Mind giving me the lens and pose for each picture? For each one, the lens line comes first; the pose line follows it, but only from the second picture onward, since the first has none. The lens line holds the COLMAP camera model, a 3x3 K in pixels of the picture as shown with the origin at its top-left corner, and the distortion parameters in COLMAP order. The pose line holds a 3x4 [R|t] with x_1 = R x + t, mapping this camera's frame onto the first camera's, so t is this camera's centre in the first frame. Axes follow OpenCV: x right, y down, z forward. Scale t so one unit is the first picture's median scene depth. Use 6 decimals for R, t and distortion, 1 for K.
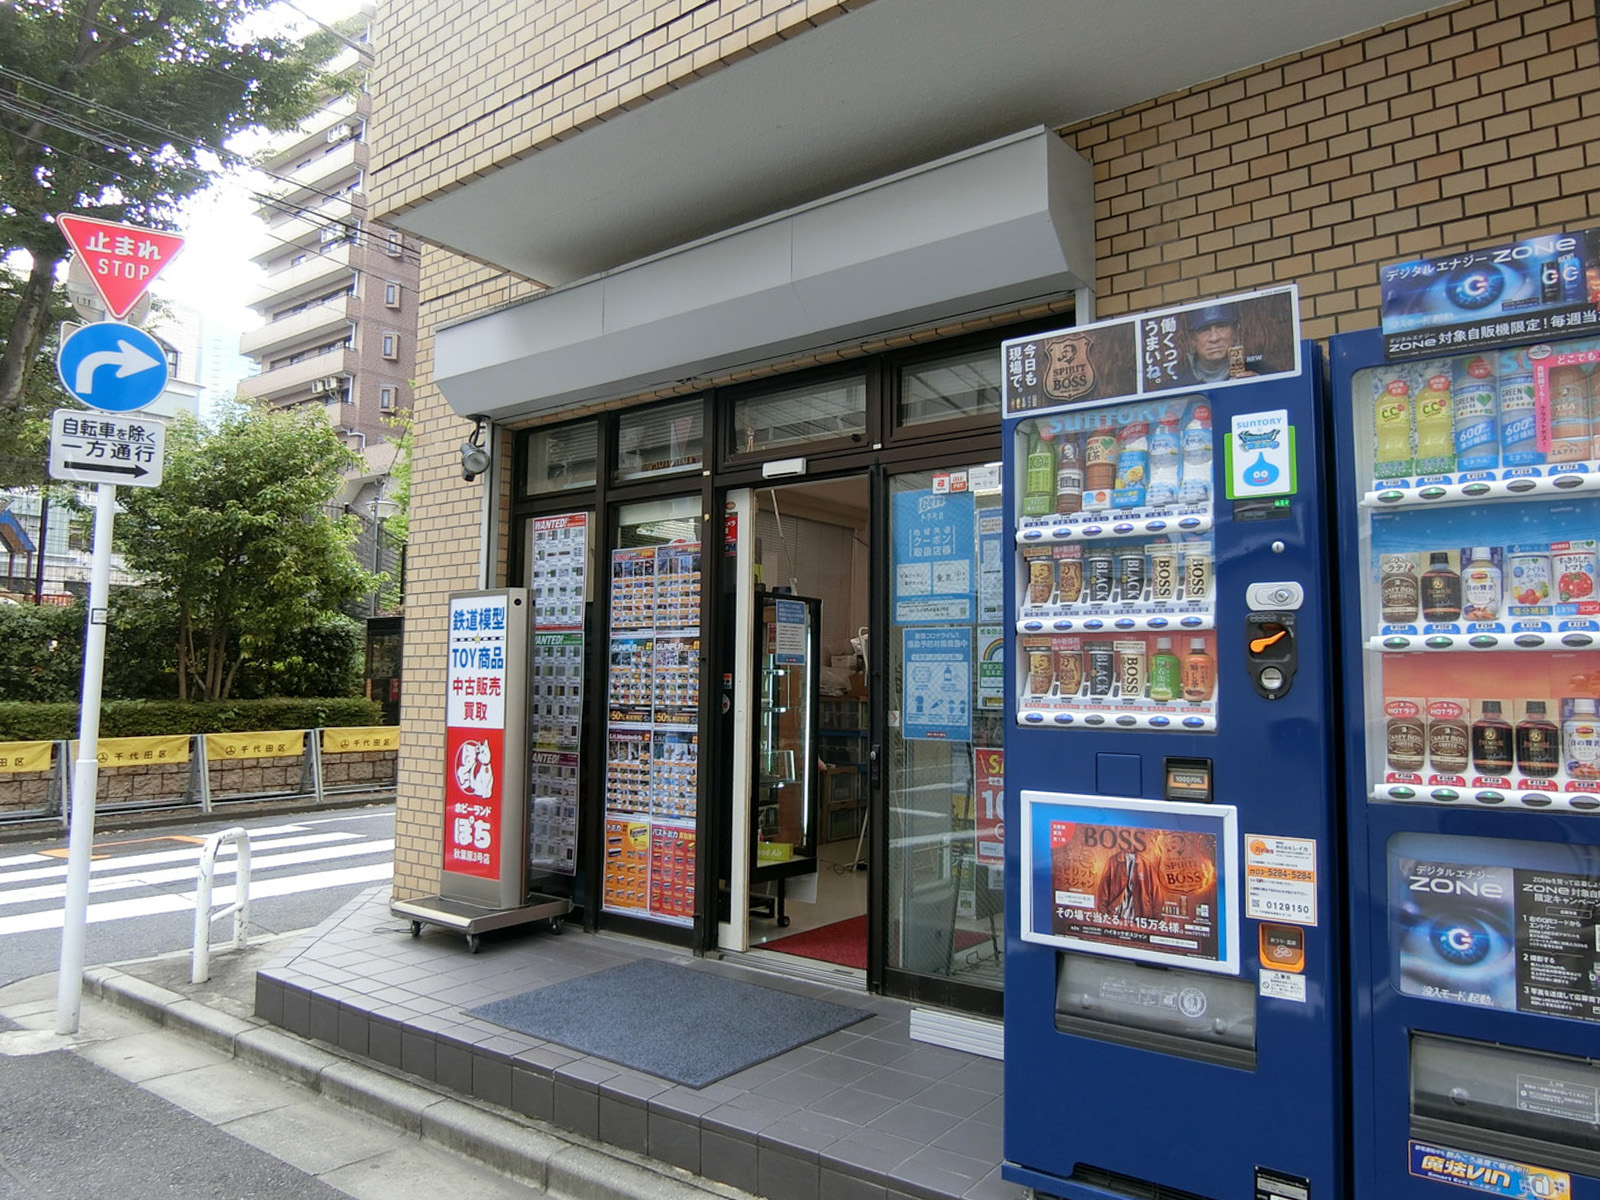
lens RADIAL K [[1050.3, 0, 850.8], [0, 1050.3, 582.6], [0, 0, 1]] dist [-0.010774, -0.001216]
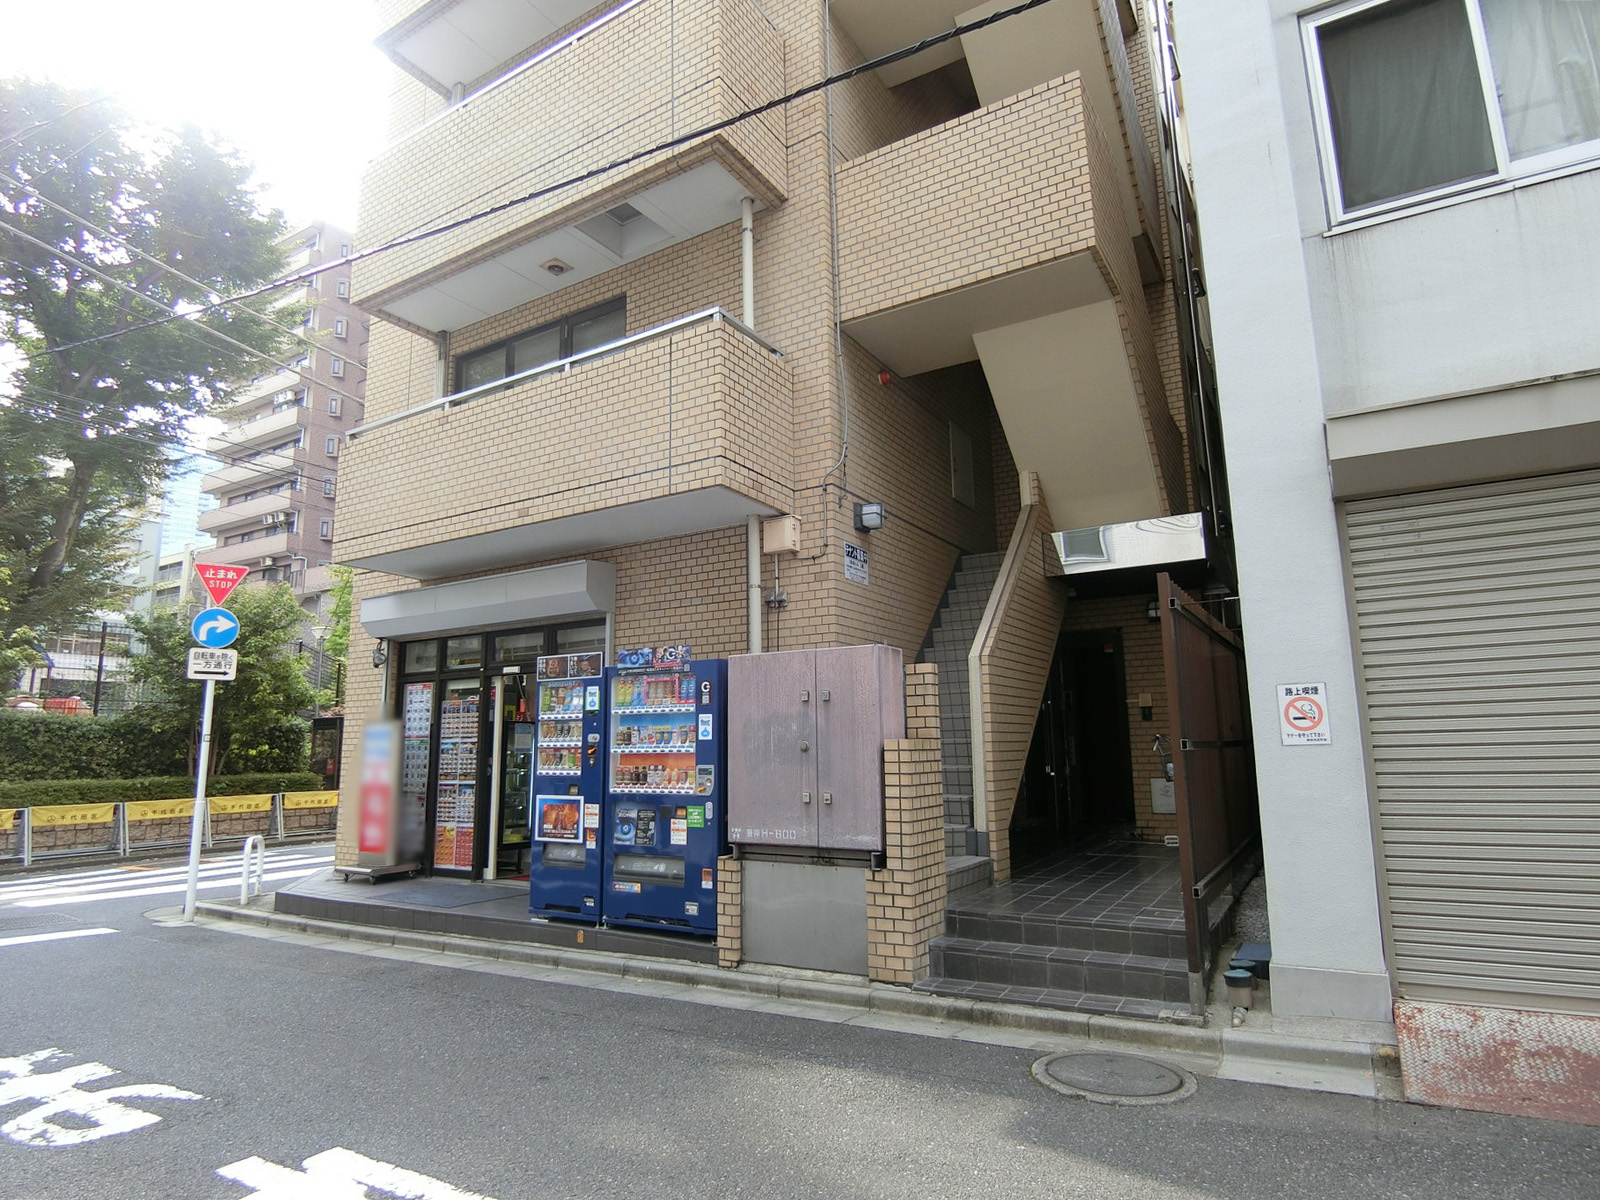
lens RADIAL K [[897.3, 0, 800.0], [0, 897.3, 600.0], [0, 0, 1]] dist [-0.013566, -0.000275]
pose [[0.997074, -0.007546, 0.076073, 0.372121], [0.012930, 0.997426, -0.070523, -0.099500], [-0.075345, 0.071300, 0.994605, -0.919381]]
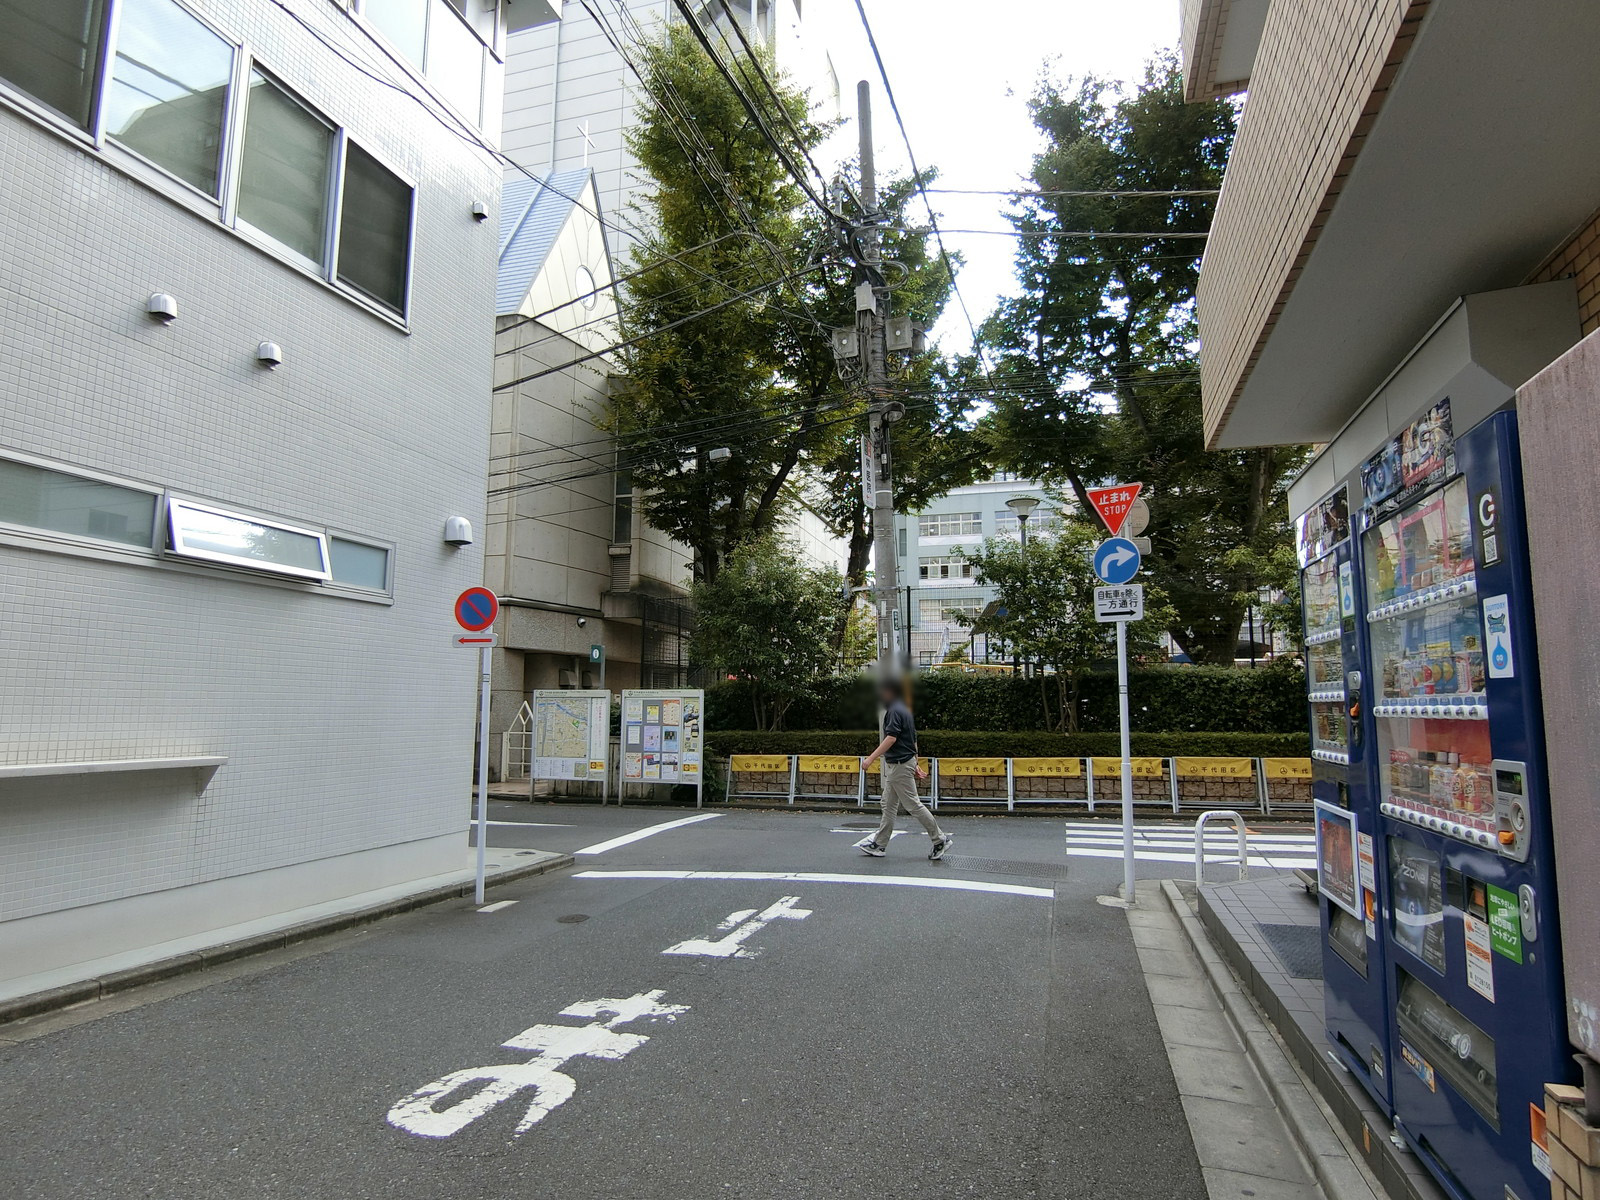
lens RADIAL K [[897.3, 0, 800.0], [0, 897.3, 600.0], [0, 0, 1]] dist [-0.013566, -0.000275]
pose [[0.307330, -0.120159, -0.943986, 0.600783], [0.088210, 0.991322, -0.097466, -0.020318], [0.947506, -0.053315, 0.315263, -0.080083]]
